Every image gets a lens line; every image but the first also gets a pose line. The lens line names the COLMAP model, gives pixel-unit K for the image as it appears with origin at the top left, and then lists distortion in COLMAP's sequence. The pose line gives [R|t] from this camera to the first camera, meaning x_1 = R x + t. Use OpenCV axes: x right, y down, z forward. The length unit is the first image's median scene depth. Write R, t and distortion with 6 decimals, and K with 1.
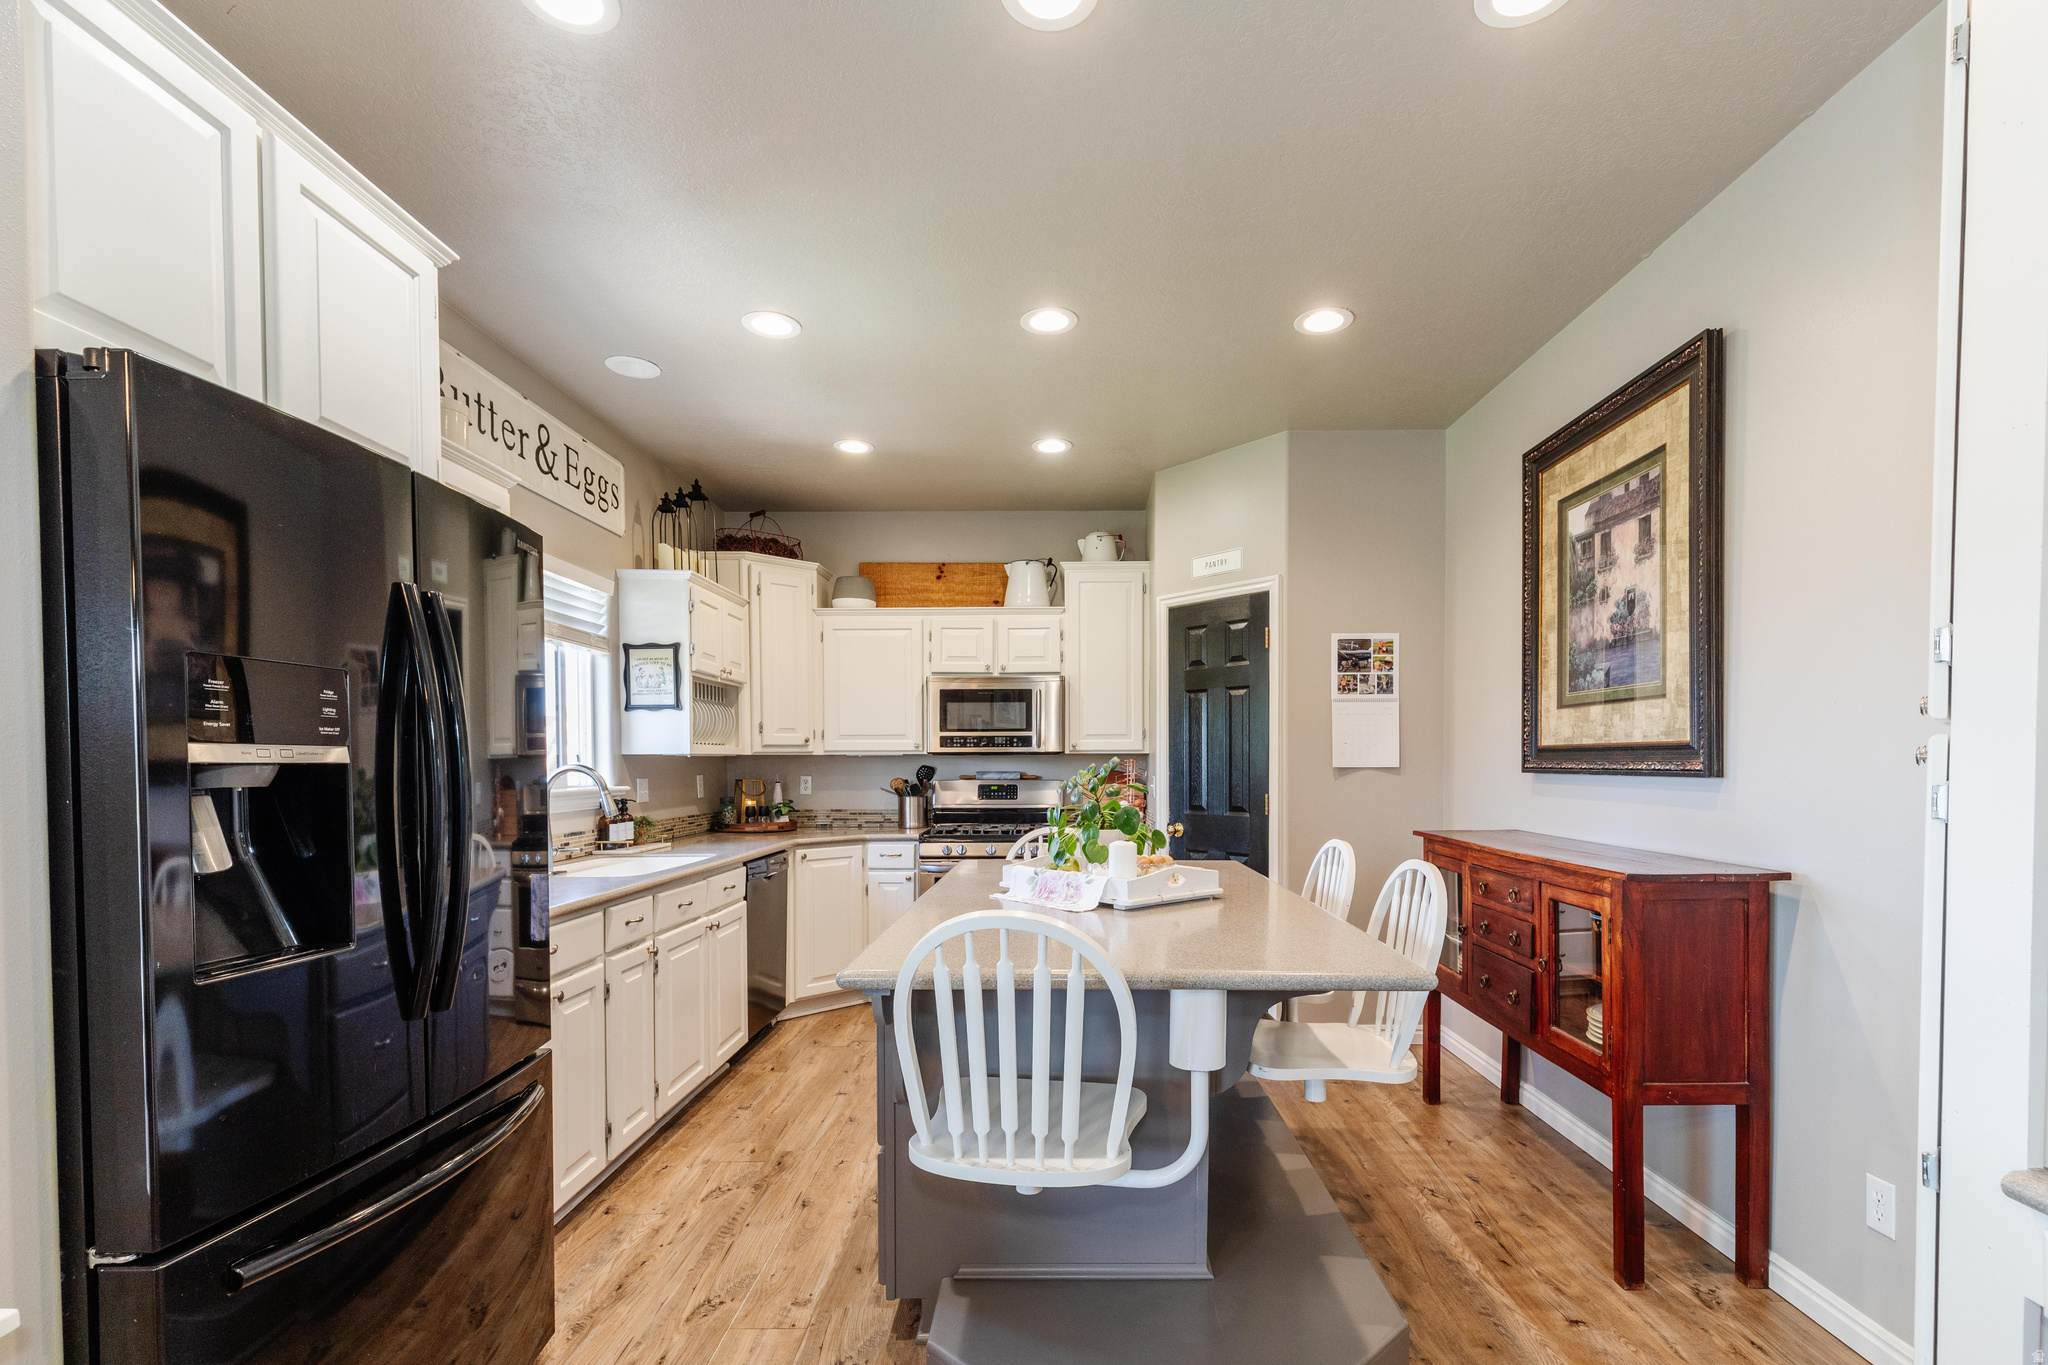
lens RADIAL K [[966.3, 0, 1067.7], [0, 966.3, 784.2], [0, 0, 1]] dist [-0.001086, -0.000060]
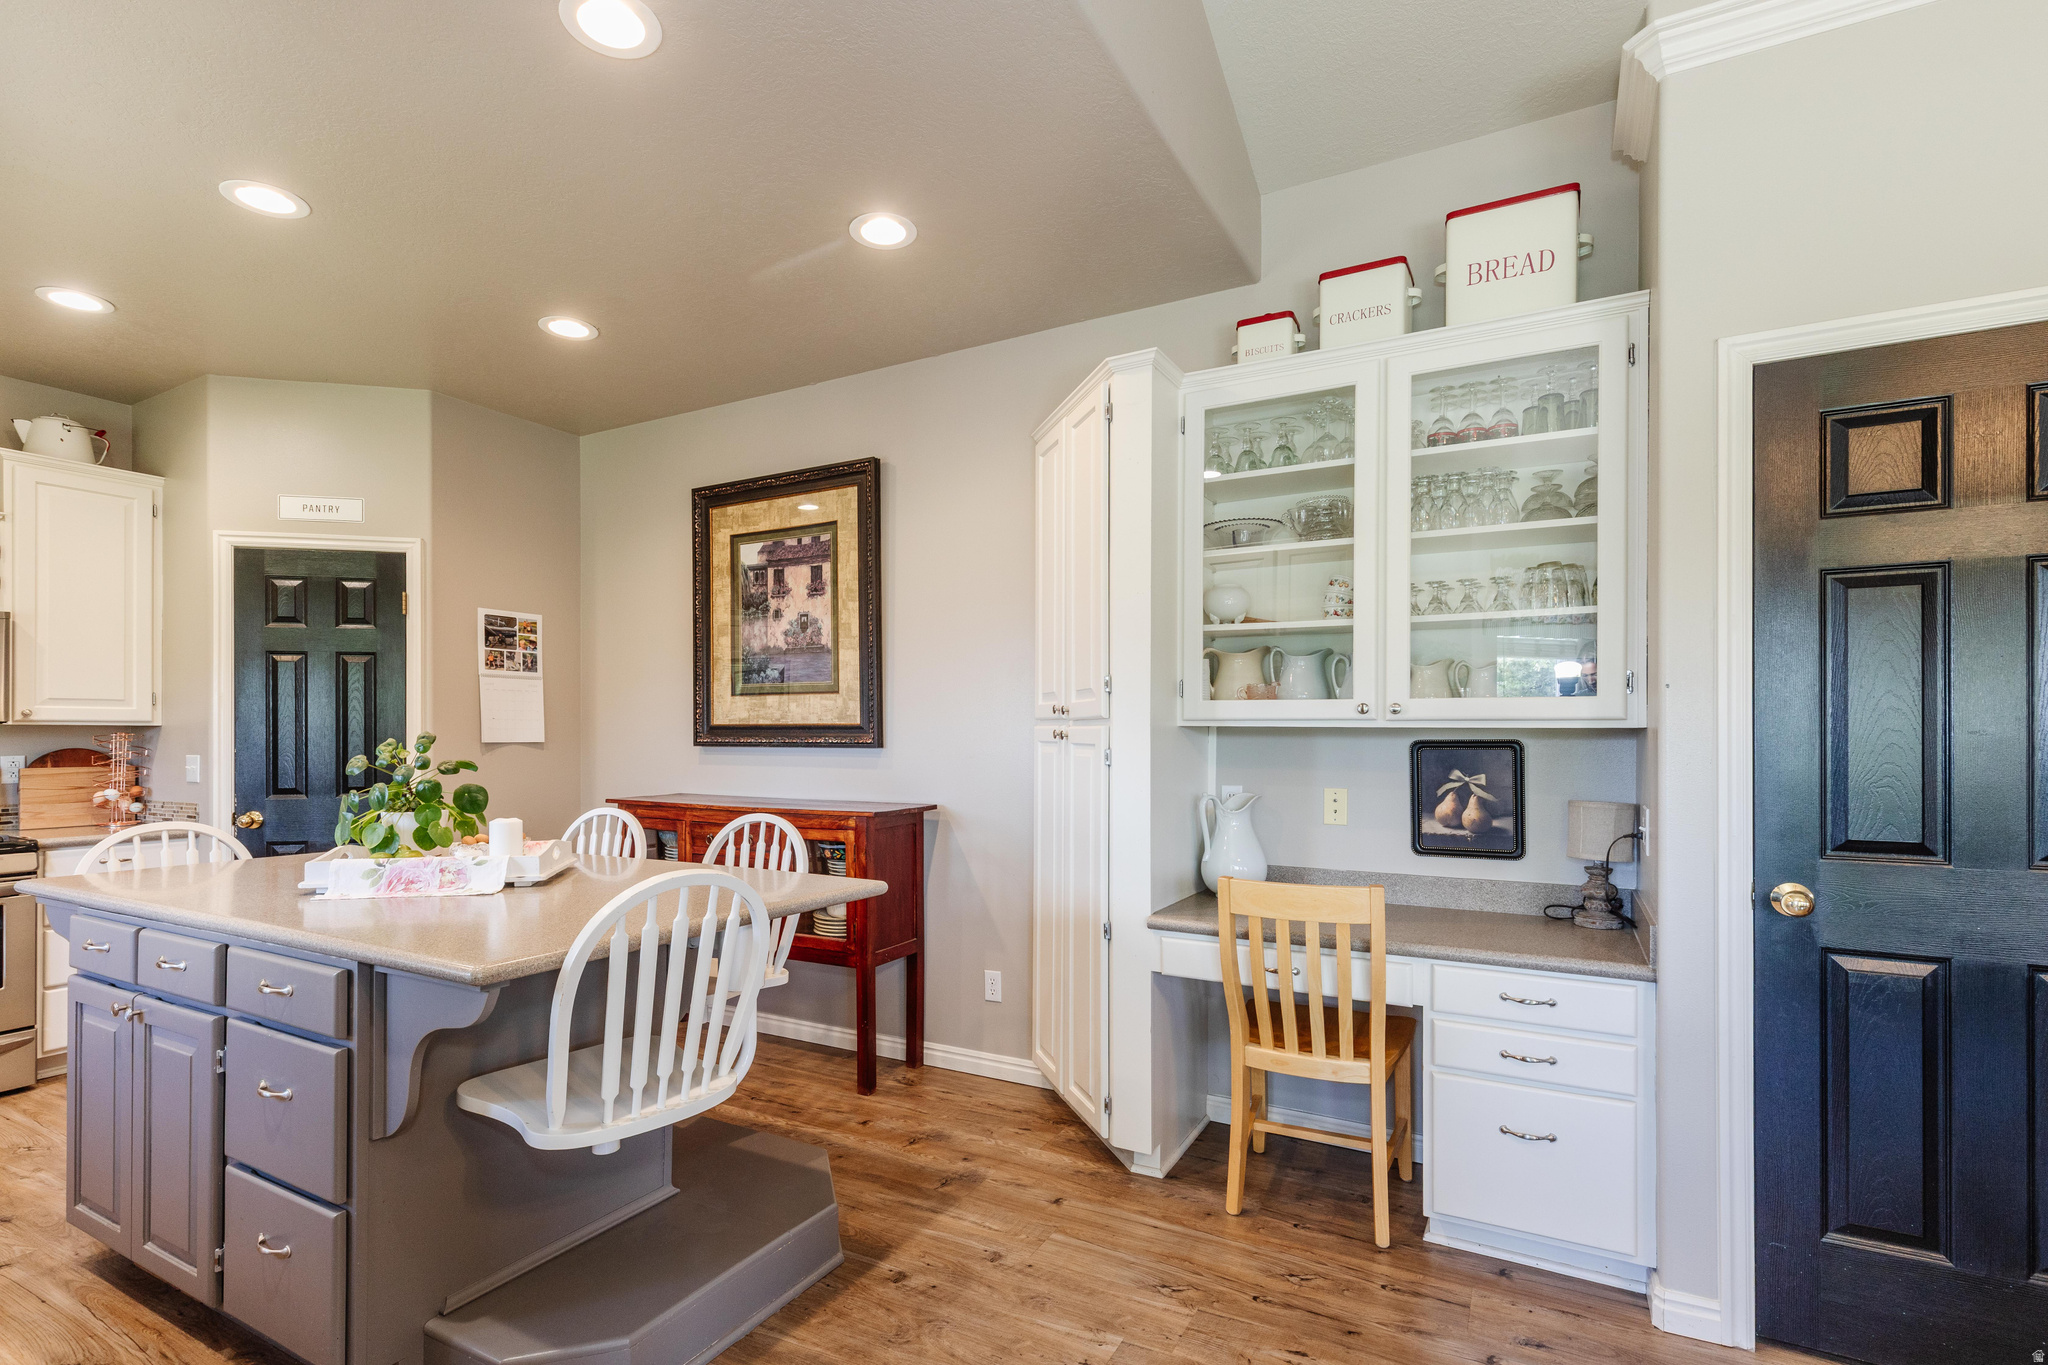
lens RADIAL K [[960.4, 0, 1024.3], [0, 960.4, 723.9], [0, 0, 1]] dist [0.000020, -0.000040]
pose [[0.472477, 0.013122, 0.881245, -0.462711], [0.018923, 0.999508, -0.025028, -0.002019], [-0.881140, 0.028501, 0.471996, 0.061231]]
